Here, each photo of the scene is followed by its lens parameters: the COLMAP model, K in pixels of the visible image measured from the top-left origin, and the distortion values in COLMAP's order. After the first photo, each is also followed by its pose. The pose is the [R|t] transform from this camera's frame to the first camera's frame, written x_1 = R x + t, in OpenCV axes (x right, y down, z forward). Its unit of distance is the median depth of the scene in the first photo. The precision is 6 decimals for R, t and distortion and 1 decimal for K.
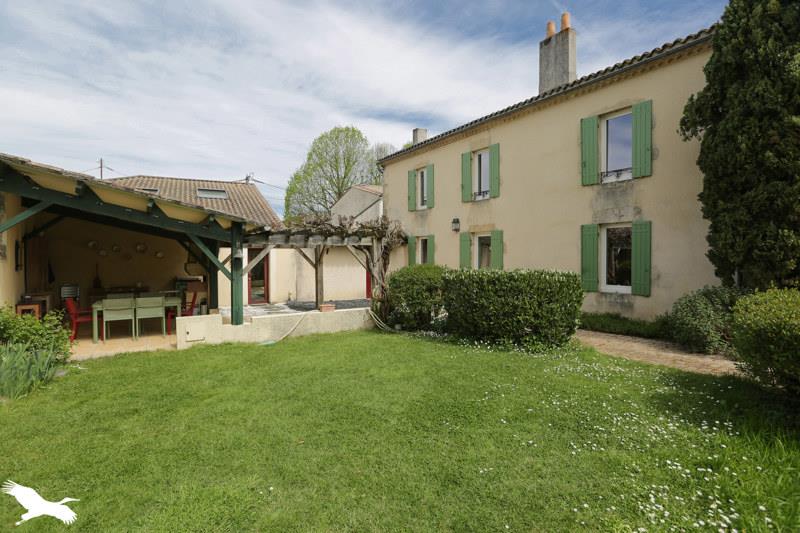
lens RADIAL K [[431.5, 0, 400.0], [0, 431.5, 266.5], [0, 0, 1]] dist [-0.022163, 0.000077]
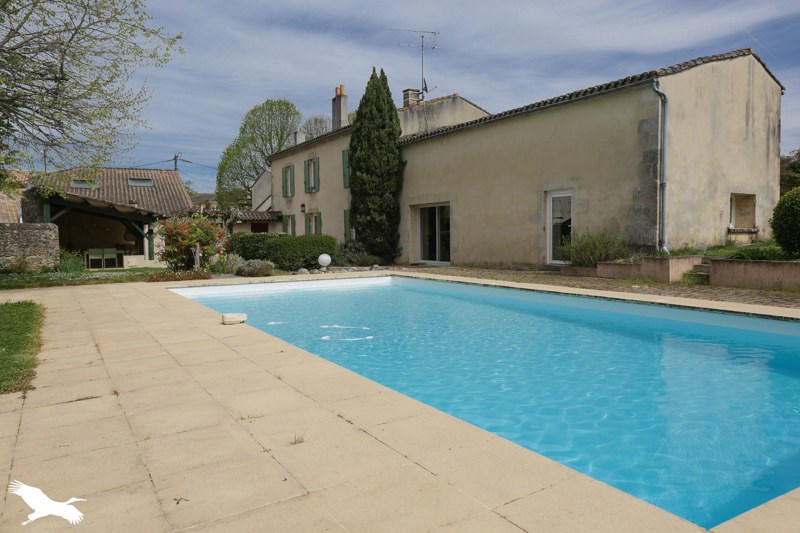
lens RADIAL K [[588.2, 0, 400.0], [0, 588.2, 266.5], [0, 0, 1]] dist [-0.000276, 0.000661]
pose [[0.999901, -0.011728, -0.007821, 0.496453], [0.011954, 0.999493, 0.029506, 0.052473], [0.007471, -0.029596, 0.999534, -1.080611]]
